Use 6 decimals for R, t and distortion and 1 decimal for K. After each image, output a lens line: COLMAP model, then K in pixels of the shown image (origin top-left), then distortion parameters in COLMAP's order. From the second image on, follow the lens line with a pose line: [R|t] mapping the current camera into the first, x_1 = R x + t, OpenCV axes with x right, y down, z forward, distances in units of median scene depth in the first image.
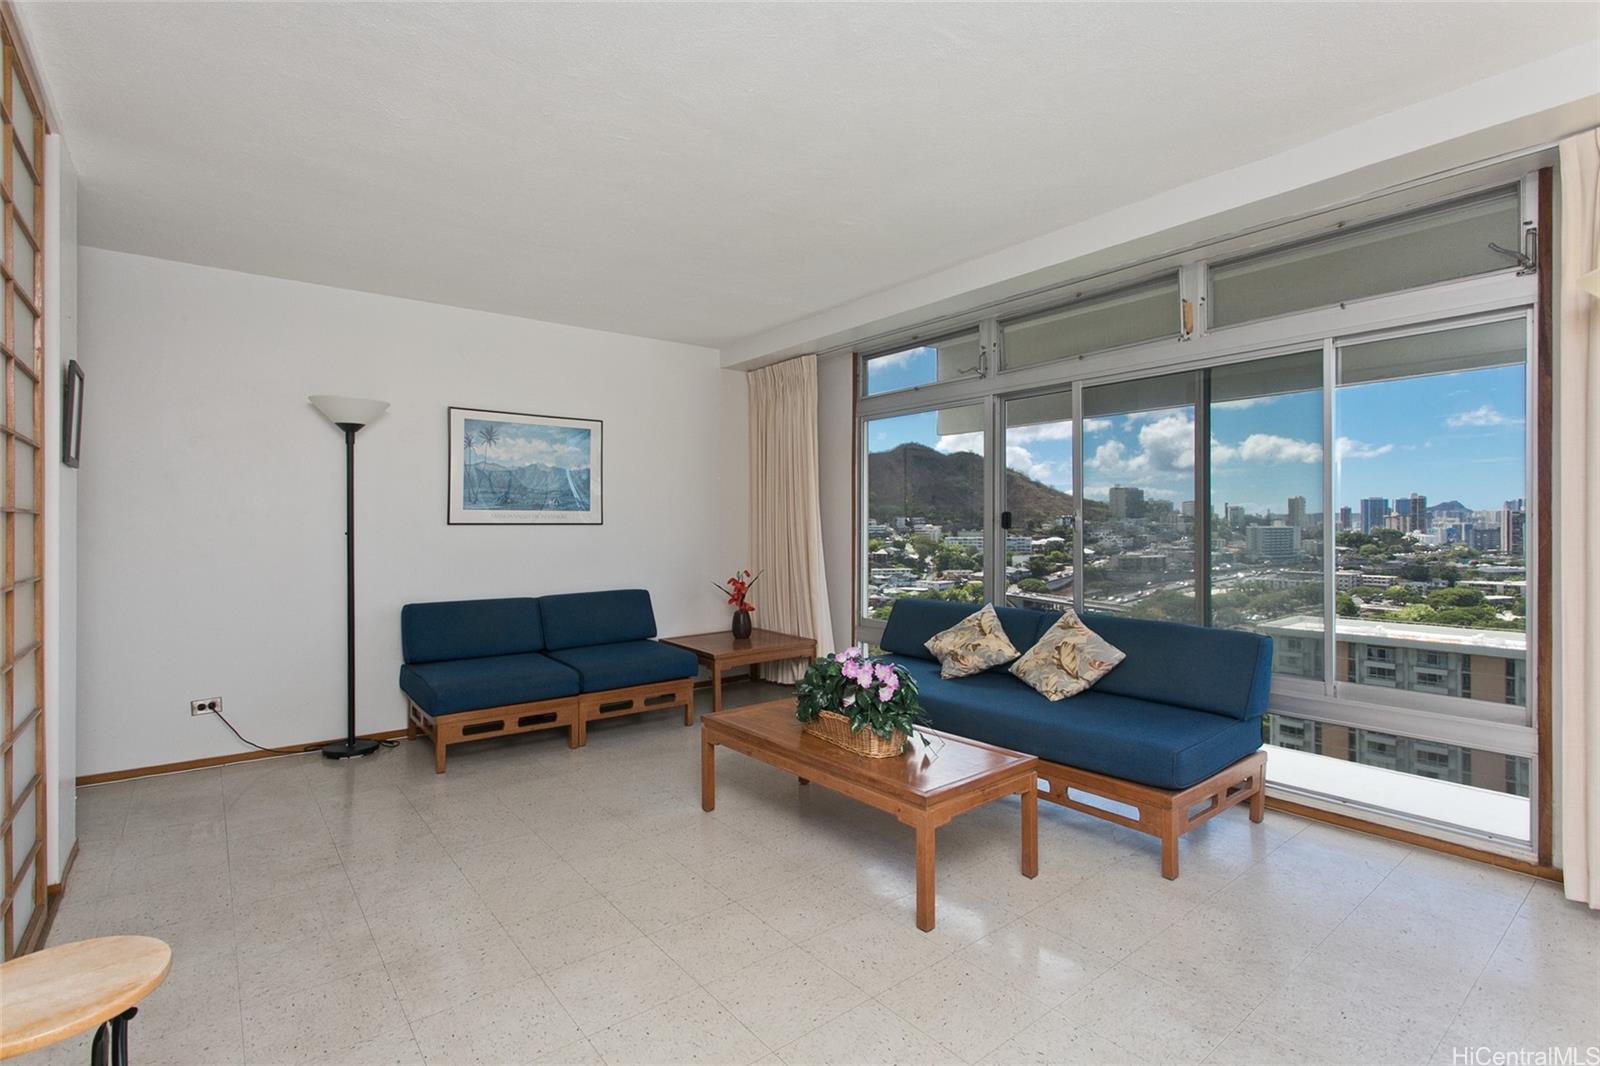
lens RADIAL K [[767.3, 0, 803.8], [0, 767.3, 527.3], [0, 0, 1]] dist [0.008820, -0.002298]
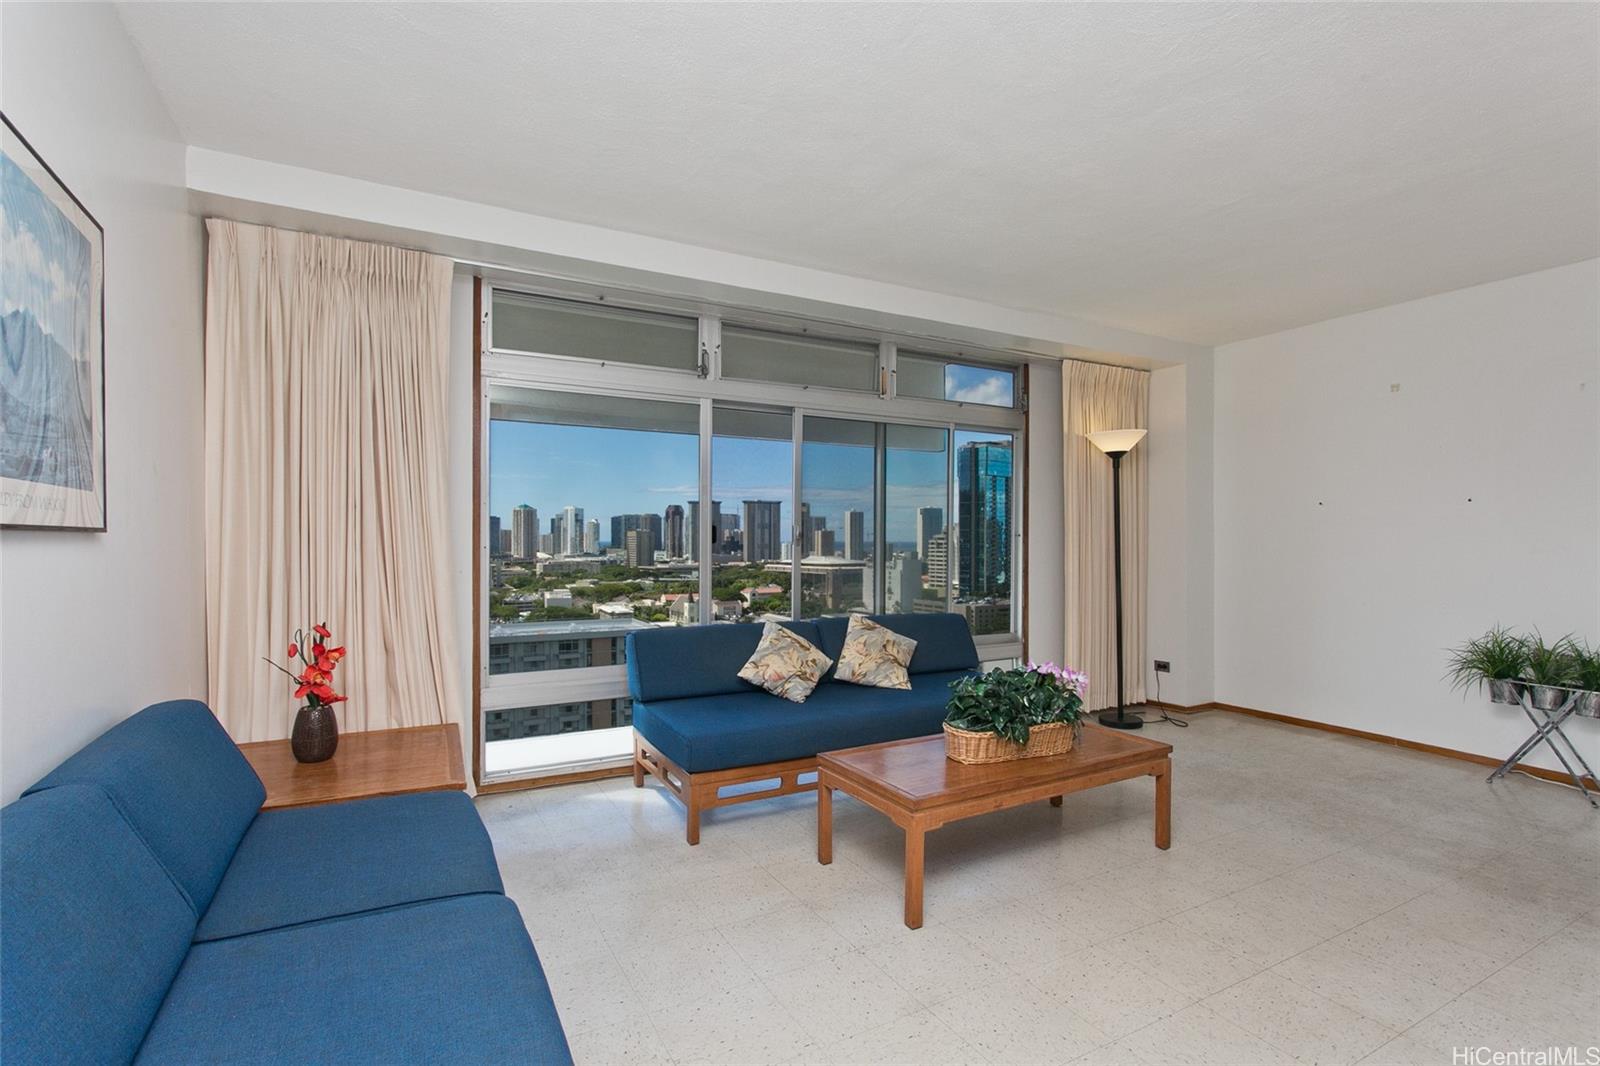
lens RADIAL K [[767.3, 0, 747.4], [0, 767.3, 542.4], [0, 0, 1]] dist [0.008820, -0.002298]
pose [[0.169281, 0.003735, 0.985561, -0.615703], [0.002862, 0.999987, -0.004282, 0.005073], [-0.985564, 0.003546, 0.169268, 0.740842]]
